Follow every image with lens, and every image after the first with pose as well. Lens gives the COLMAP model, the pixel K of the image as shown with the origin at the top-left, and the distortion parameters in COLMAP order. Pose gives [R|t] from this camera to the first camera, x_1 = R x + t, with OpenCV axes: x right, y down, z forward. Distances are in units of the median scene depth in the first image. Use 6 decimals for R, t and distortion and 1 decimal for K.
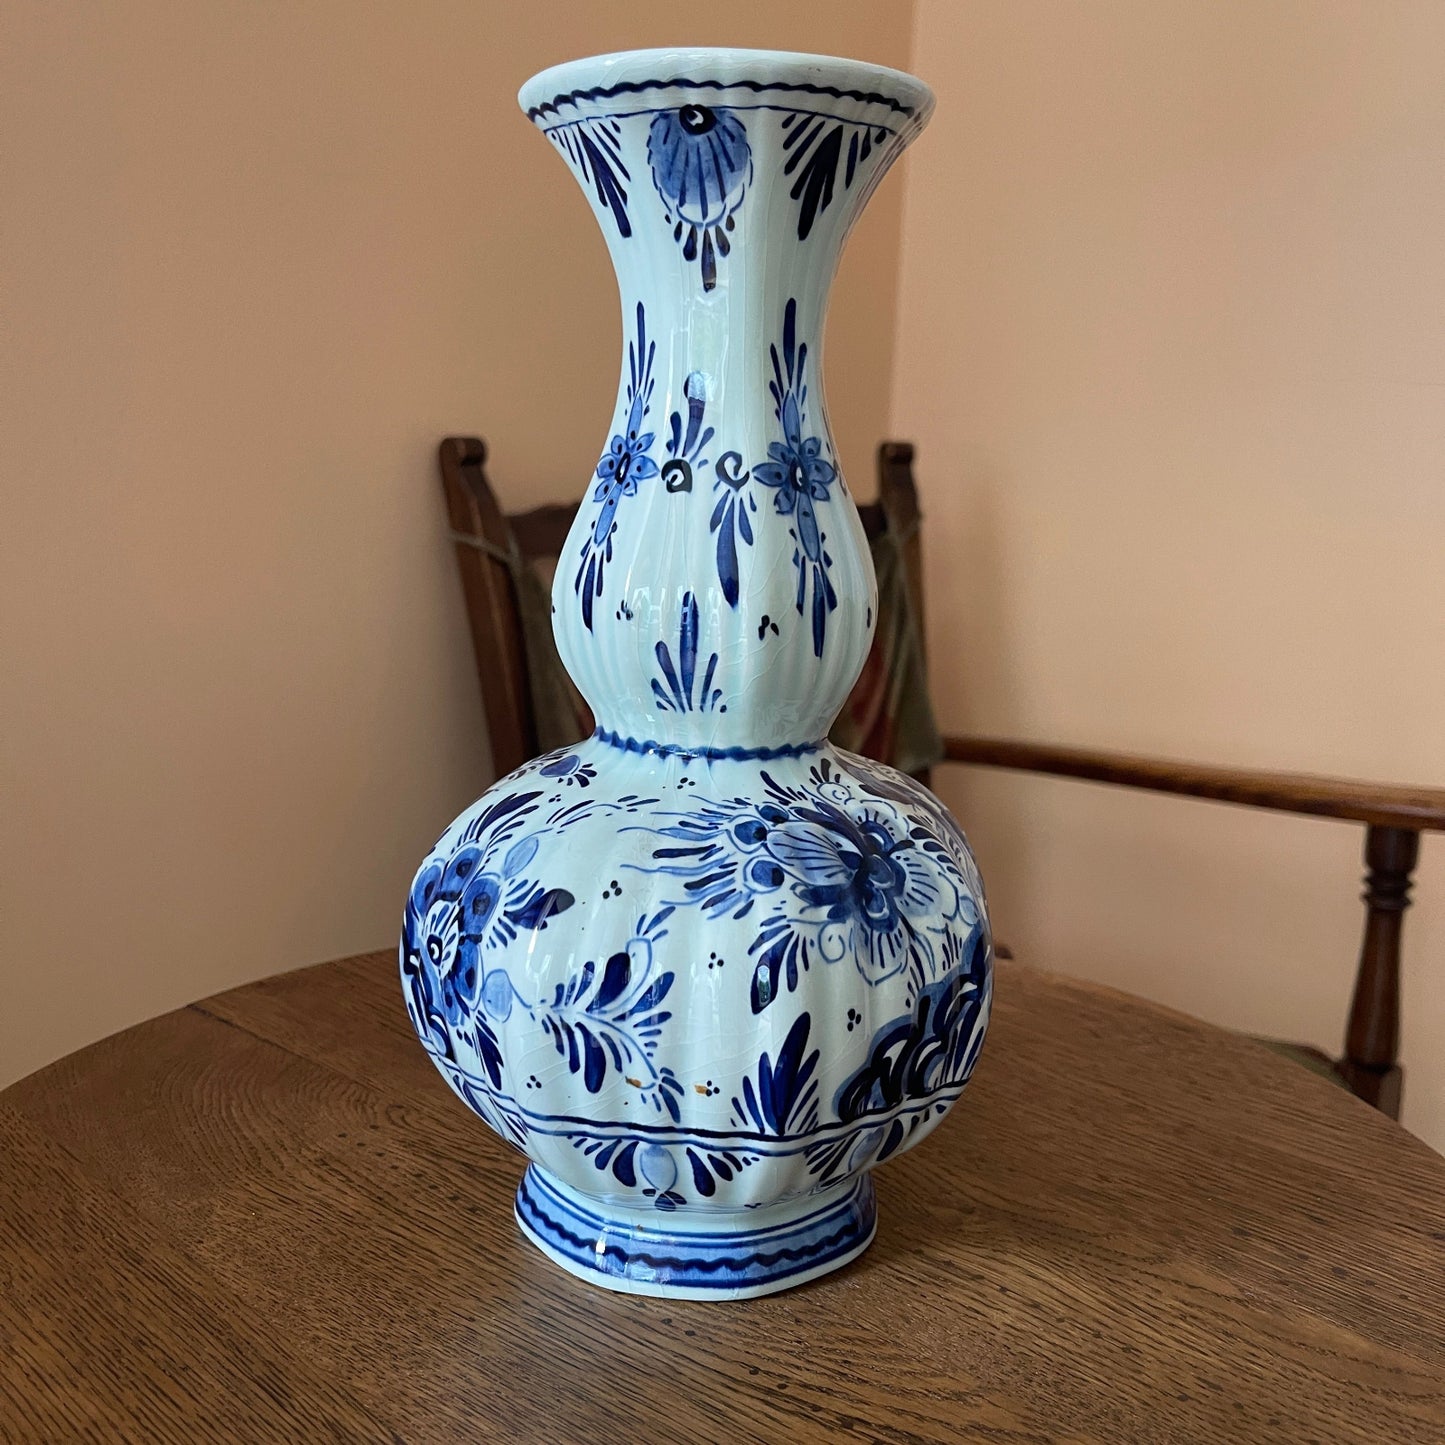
lens RADIAL K [[1502.4, 0, 709.3], [0, 1502.4, 737.6], [0, 0, 1]] dist [0.148899, -0.423594]
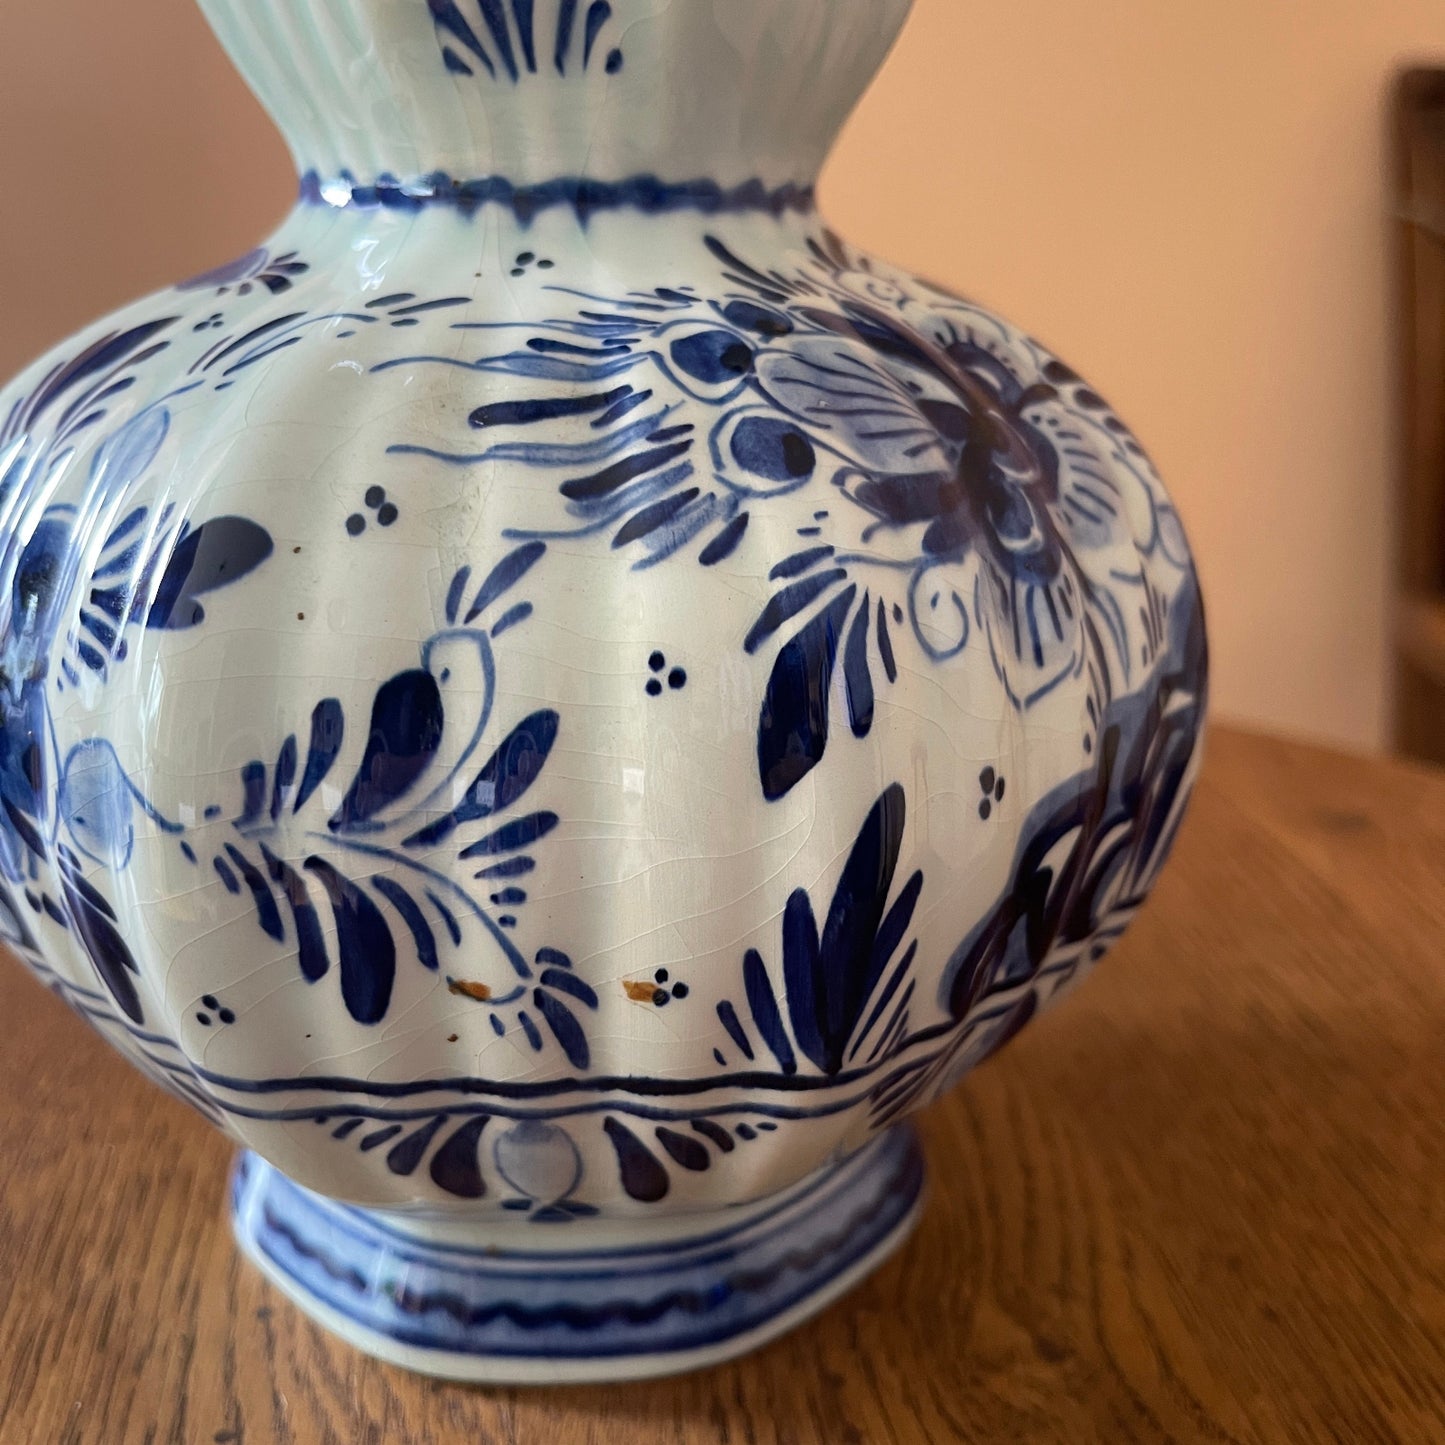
lens RADIAL K [[1502.4, 0, 709.3], [0, 1502.4, 737.6], [0, 0, 1]] dist [0.148899, -0.423594]
pose [[0.985960, -0.076265, 0.148551, -0.040696], [0.052811, 0.986364, 0.155877, 0.100230], [-0.158413, -0.145843, 0.976542, 0.592392]]
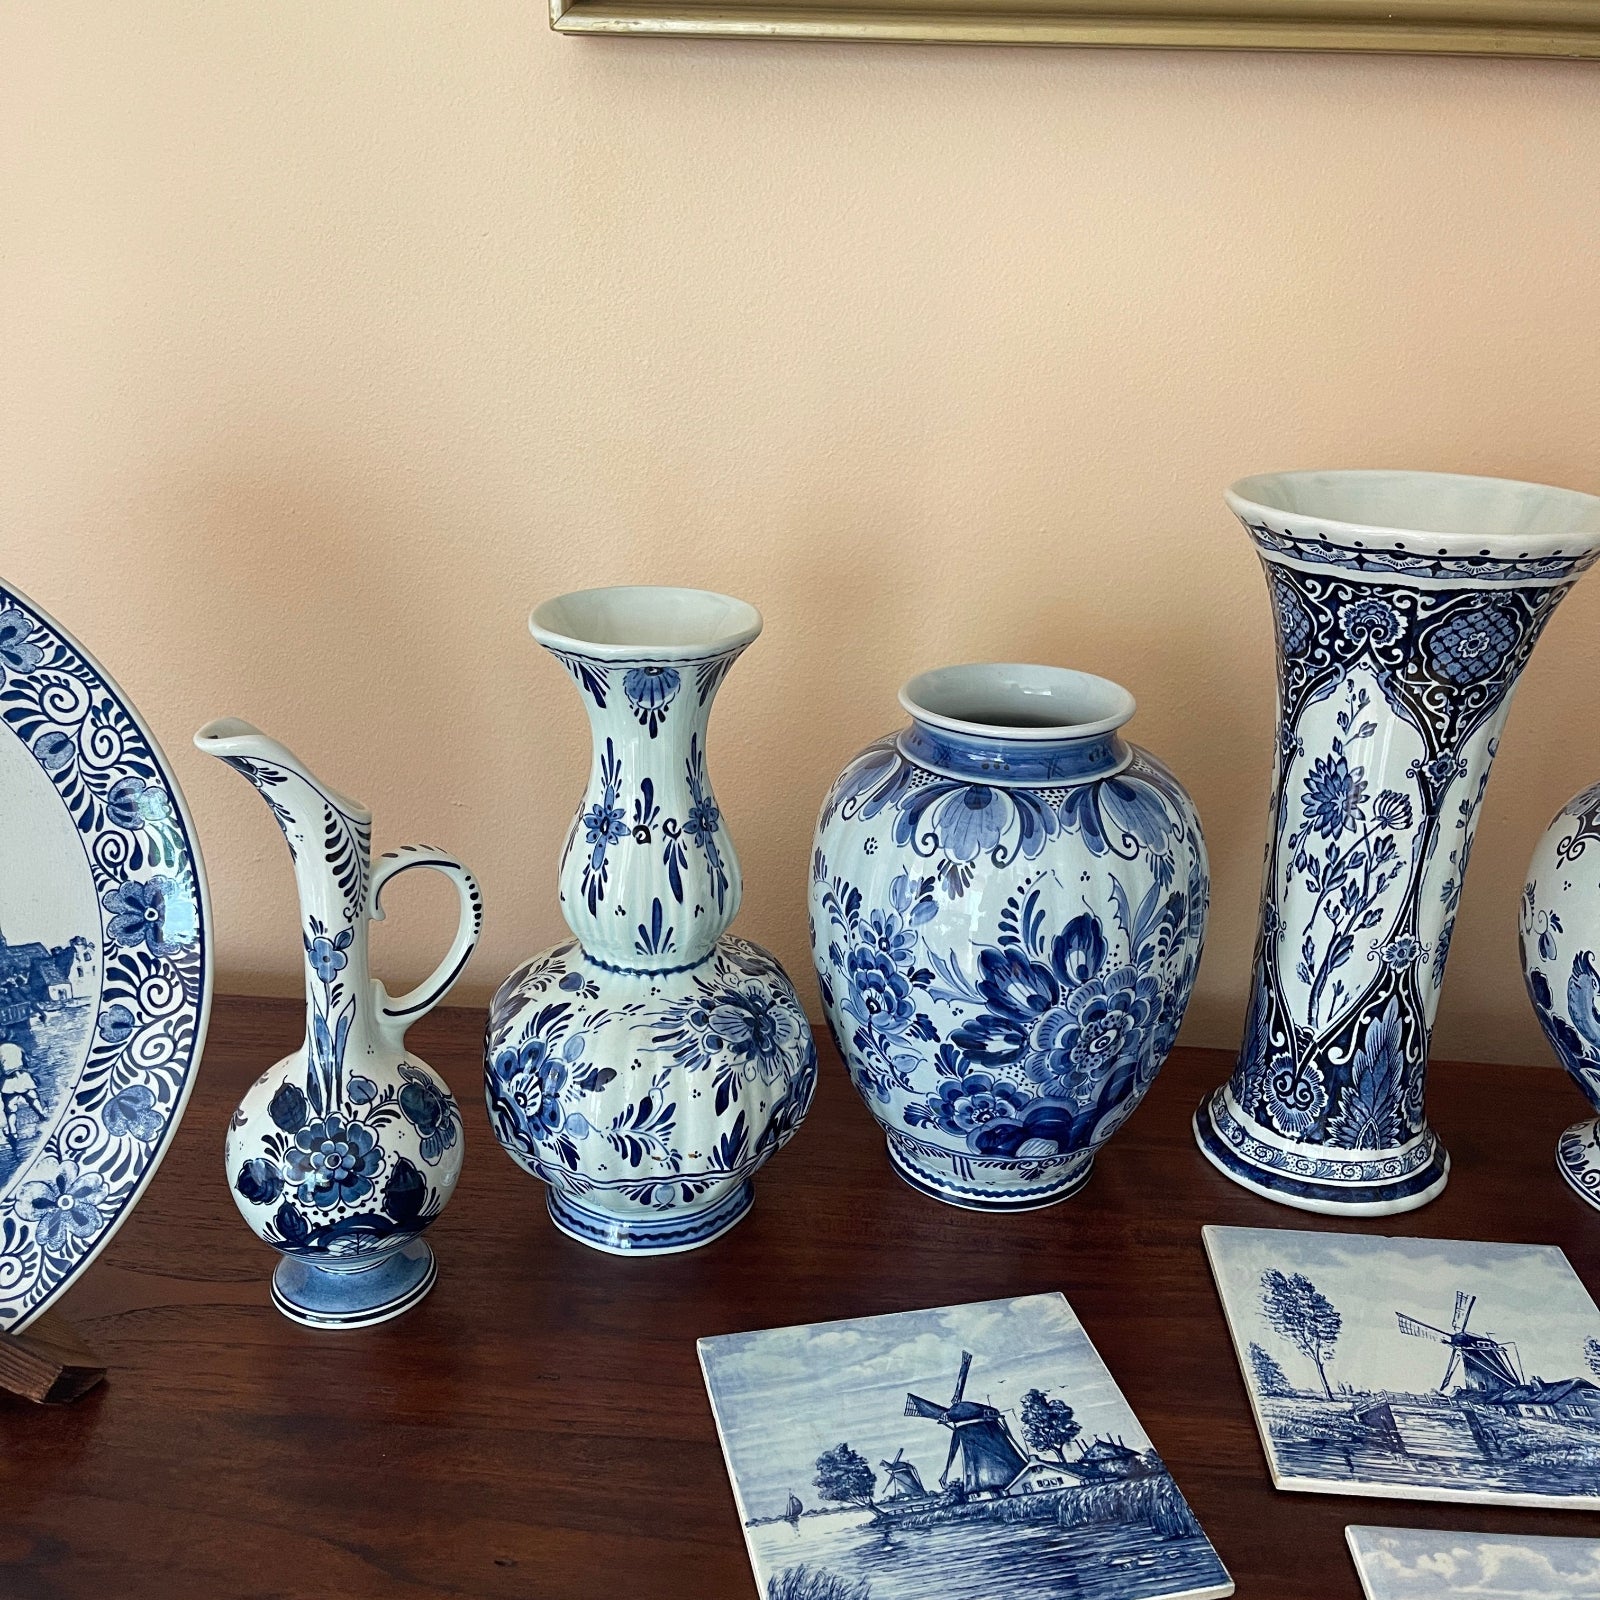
lens RADIAL K [[1663.6, 0, 785.4], [0, 1663.6, 816.7], [0, 0, 1]] dist [0.148899, -0.423594]
pose [[0.945692, -0.127366, 0.299074, -0.462043], [0.070112, 0.978307, 0.194933, -0.582248], [-0.317414, -0.163378, 0.934107, -0.938241]]
